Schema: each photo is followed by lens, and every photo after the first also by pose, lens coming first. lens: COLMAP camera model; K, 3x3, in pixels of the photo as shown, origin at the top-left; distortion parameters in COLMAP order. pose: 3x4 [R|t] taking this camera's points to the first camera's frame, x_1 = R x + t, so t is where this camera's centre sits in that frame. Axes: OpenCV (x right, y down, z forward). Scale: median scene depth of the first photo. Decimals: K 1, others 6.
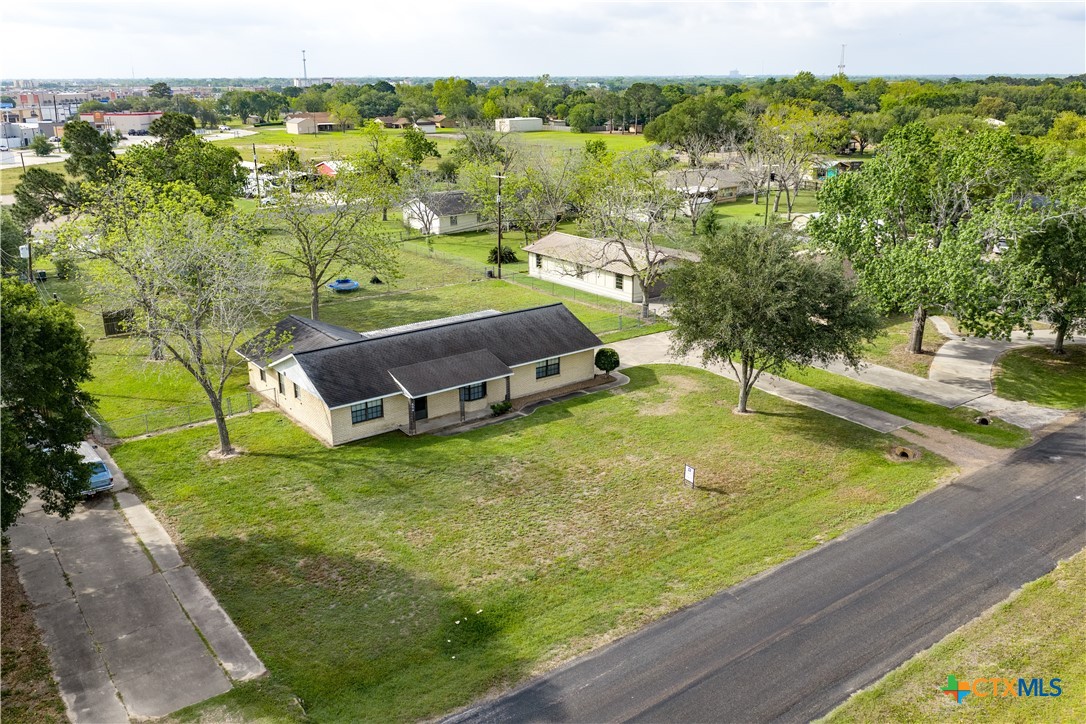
lens RADIAL K [[896.8, 0, 541.7], [0, 896.8, 364.2], [0, 0, 1]] dist [0.020057, -0.029282]
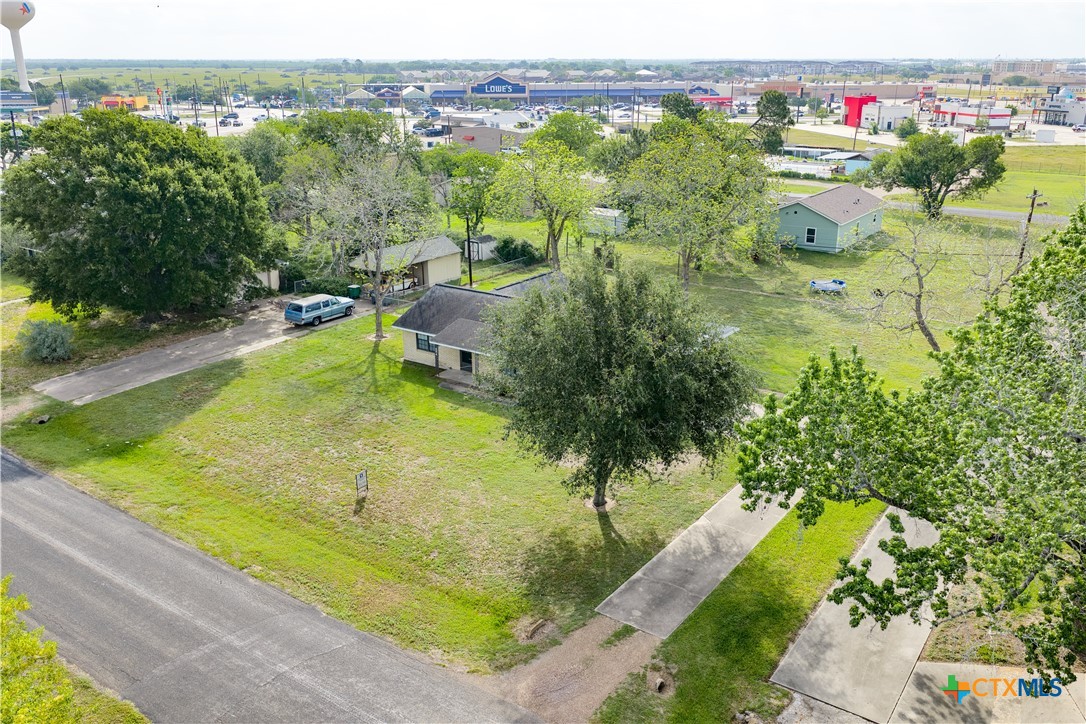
lens RADIAL K [[896.8, 0, 542.8], [0, 896.8, 357.4], [0, 0, 1]] dist [0.020057, -0.029282]
pose [[0.313847, 0.305504, -0.898981, 0.850469], [-0.291543, 0.932089, 0.214973, -0.210621], [0.903605, 0.194623, 0.381601, 0.647101]]
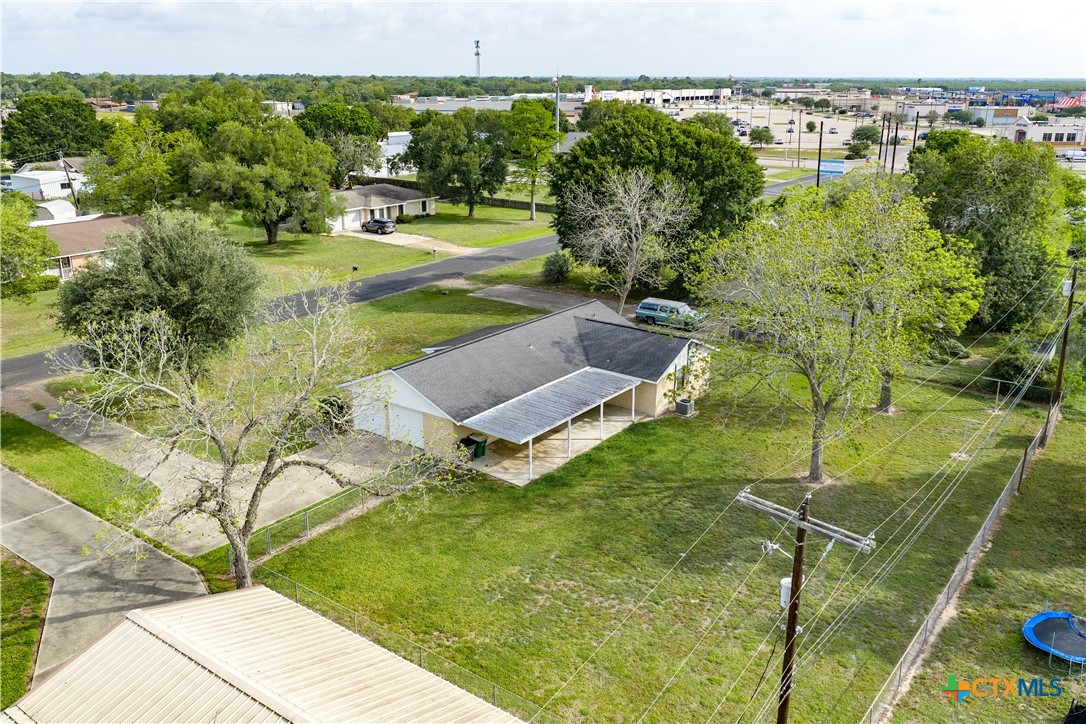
lens RADIAL K [[896.8, 0, 543.7], [0, 896.8, 363.4], [0, 0, 1]] dist [0.020057, -0.029282]
pose [[-0.960106, 0.092571, -0.263868, 0.109420], [-0.079328, 0.814685, 0.574452, -0.597088], [0.268147, 0.572467, -0.774841, 1.862981]]
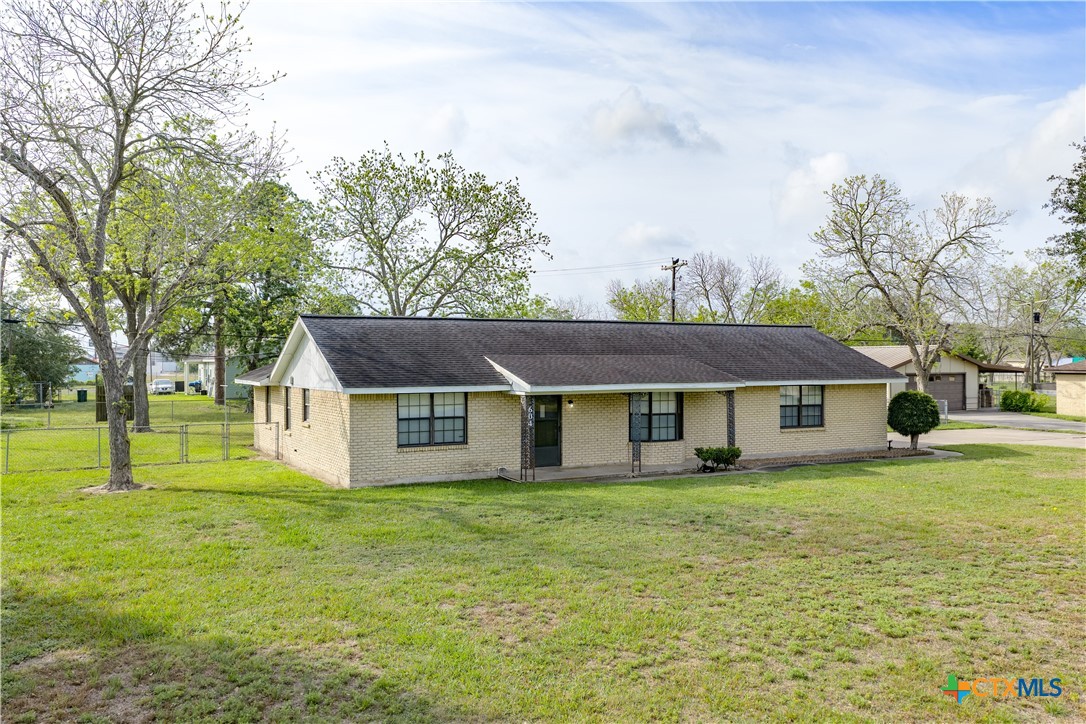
lens RADIAL K [[896.8, 0, 542.6], [0, 896.8, 361.0], [0, 0, 1]] dist [0.020057, -0.029282]
pose [[0.987553, 0.006070, -0.157169, -0.061905], [-0.053529, 0.952576, -0.299555, 0.146645], [0.147898, 0.304240, 0.941044, 0.527219]]
